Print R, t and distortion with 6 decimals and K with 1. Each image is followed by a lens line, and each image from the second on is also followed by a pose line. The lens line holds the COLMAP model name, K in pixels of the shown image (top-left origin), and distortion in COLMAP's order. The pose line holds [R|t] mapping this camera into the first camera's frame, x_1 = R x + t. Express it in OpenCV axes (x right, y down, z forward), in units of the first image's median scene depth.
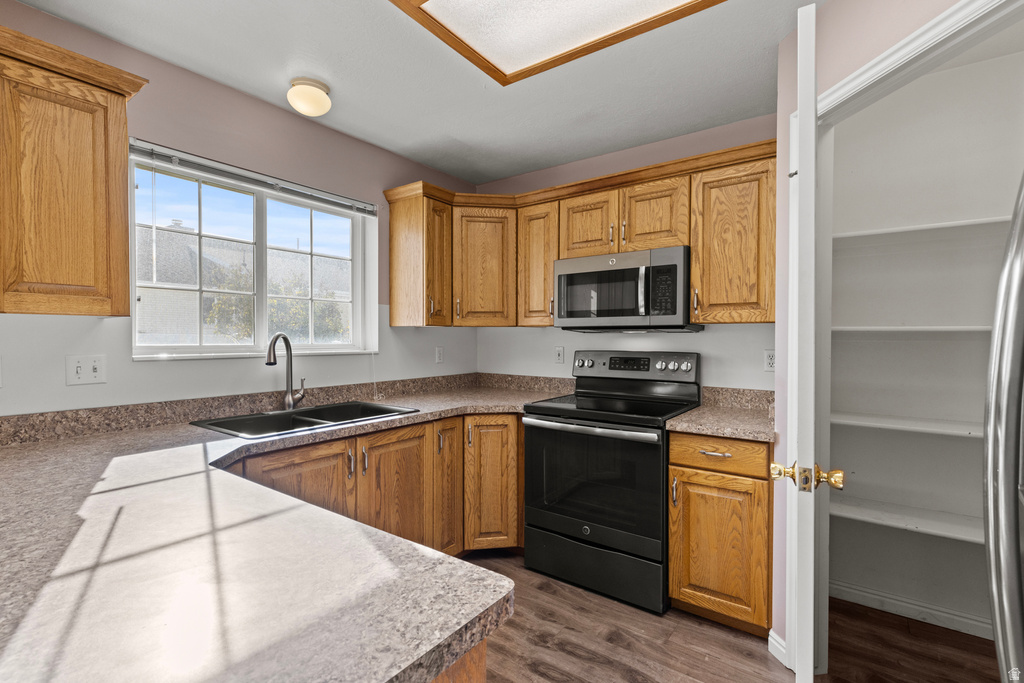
lens RADIAL K [[462.7, 0, 513.1], [0, 462.7, 346.1], [0, 0, 1]] dist [0.006473, -0.000882]
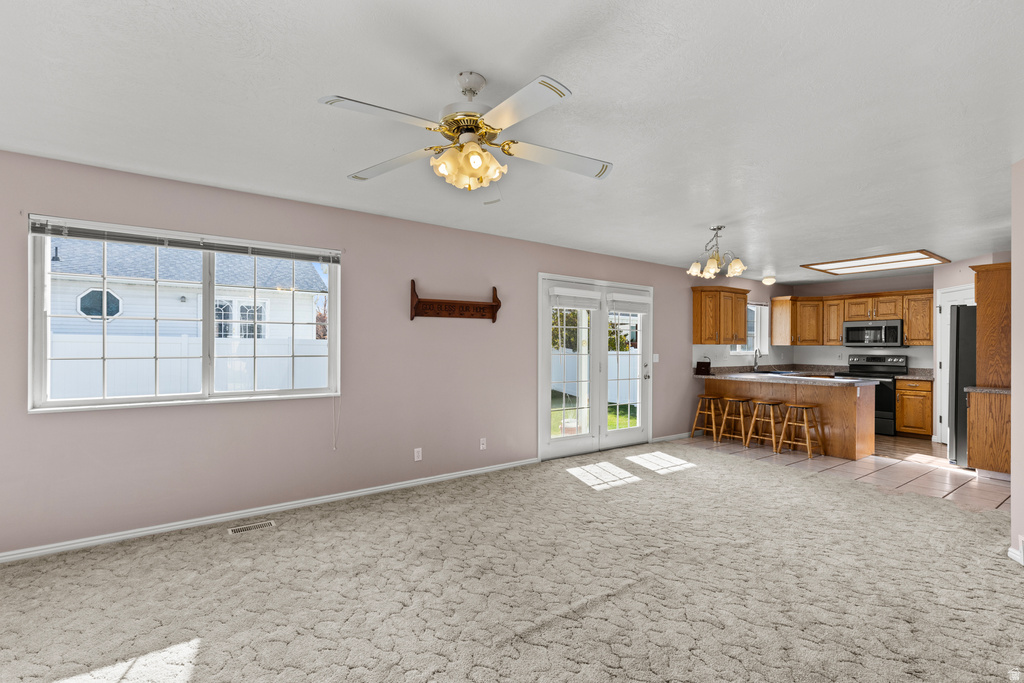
lens RADIAL K [[462.7, 0, 517.5], [0, 462.7, 346.8], [0, 0, 1]] dist [0.006473, -0.000882]
pose [[0.950304, 0.002545, -0.311315, -0.967452], [-0.008294, 0.999819, -0.017145, 0.029687], [0.311214, 0.018875, 0.950152, -2.416796]]
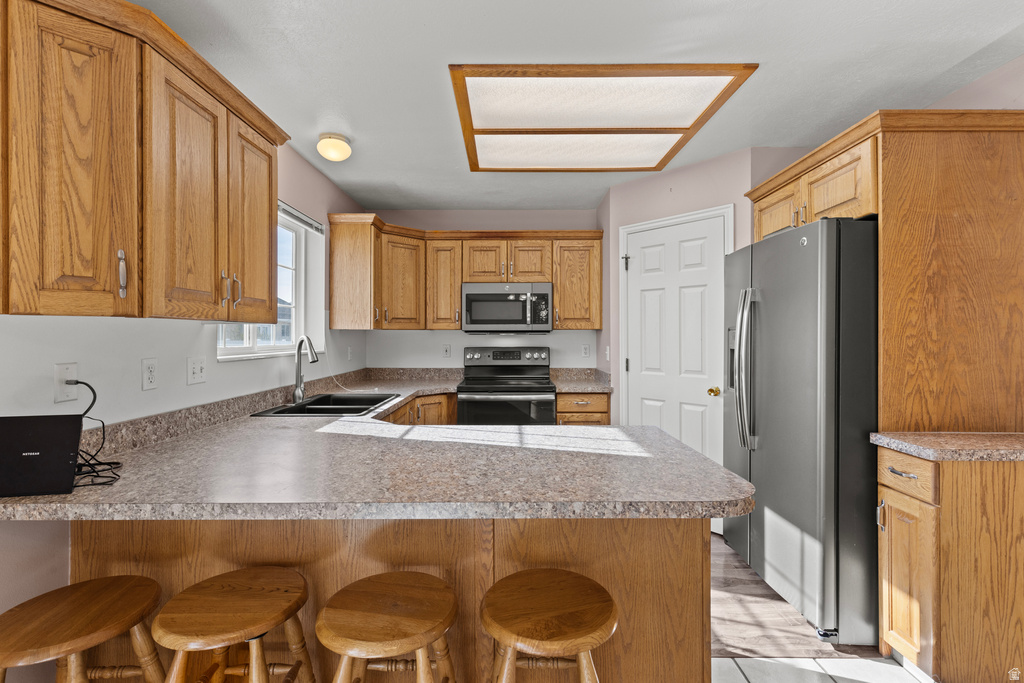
lens RADIAL K [[462.7, 0, 503.9], [0, 462.7, 334.8], [0, 0, 1]] dist [0.006473, -0.000882]
pose [[0.813486, -0.001168, 0.581583, -0.671598], [0.013187, 0.999778, -0.016438, -0.004015], [-0.581435, 0.021041, 0.813321, -0.226016]]
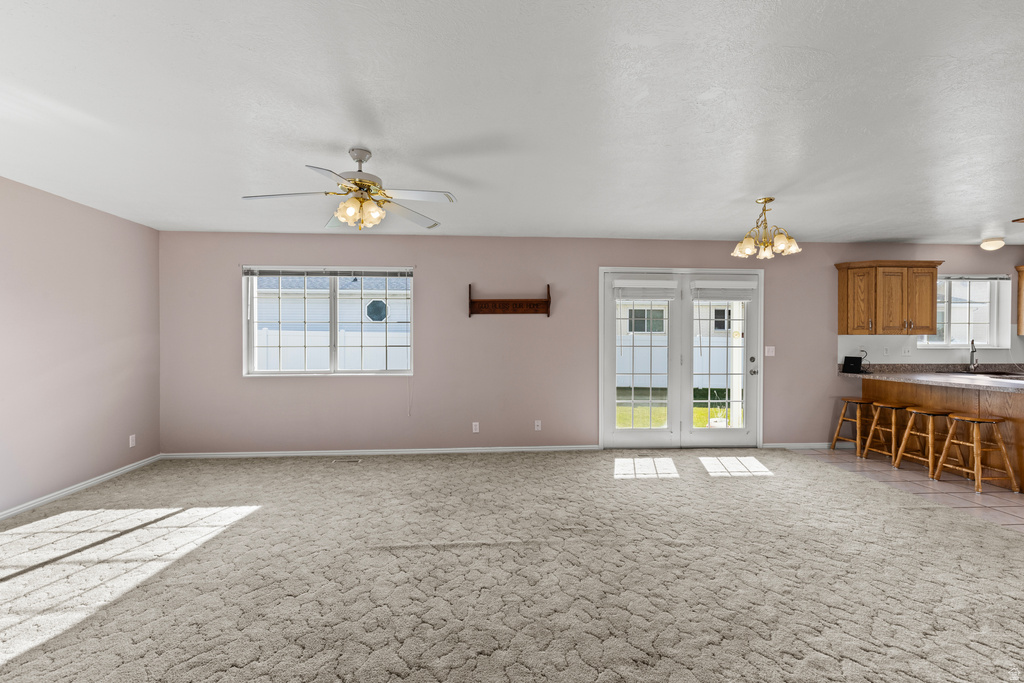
lens RADIAL K [[462.7, 0, 503.3], [0, 462.7, 341.3], [0, 0, 1]] dist [0.006473, -0.000882]
pose [[0.647475, 0.000760, -0.762087, -0.200353], [-0.012415, 0.999877, -0.009550, 0.032004], [0.761986, 0.015645, 0.647405, -2.163300]]
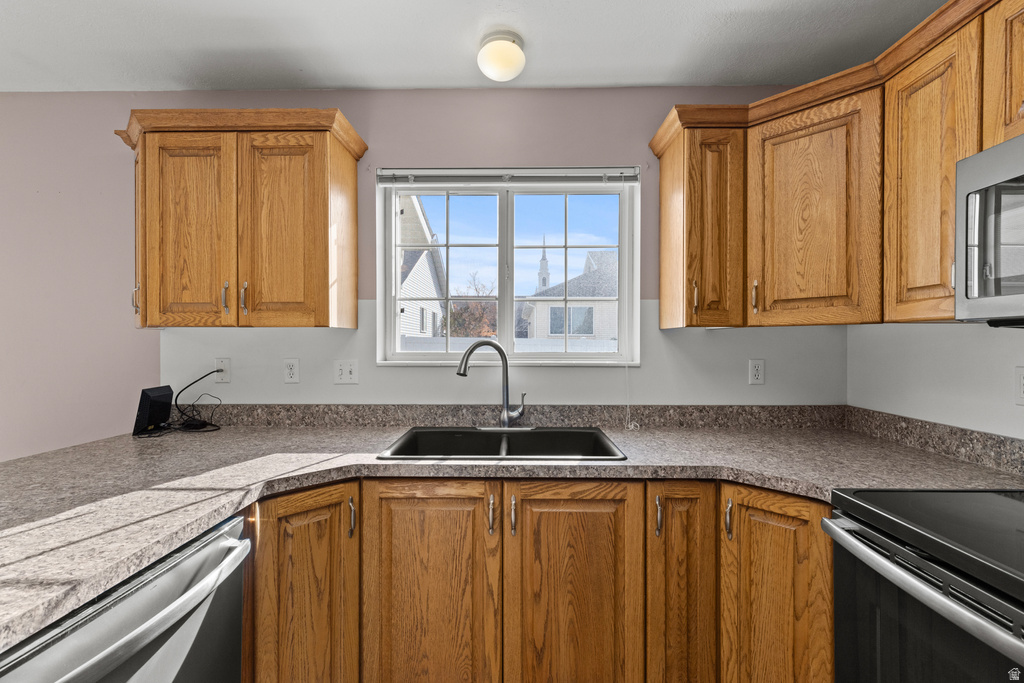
lens RADIAL K [[462.7, 0, 516.9], [0, 462.7, 344.2], [0, 0, 1]] dist [0.006473, -0.000882]
pose [[0.578363, 0.001381, -0.815778, 0.218857], [-0.013477, 0.999878, -0.007863, -0.012068], [0.815668, 0.015542, 0.578311, 0.464547]]
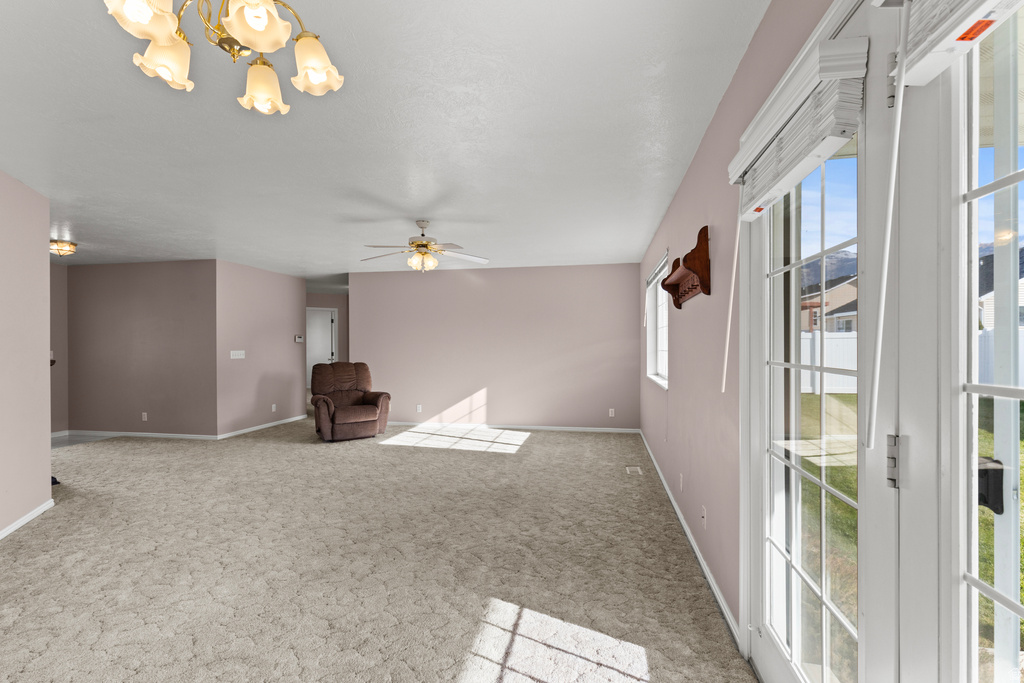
lens RADIAL K [[462.7, 0, 509.0], [0, 462.7, 345.5], [0, 0, 1]] dist [0.006473, -0.000882]
pose [[-0.904375, 0.008164, -0.426660, -0.845665], [-0.000406, 0.999800, 0.019991, -0.012301], [0.426738, 0.018253, -0.904191, 0.019613]]
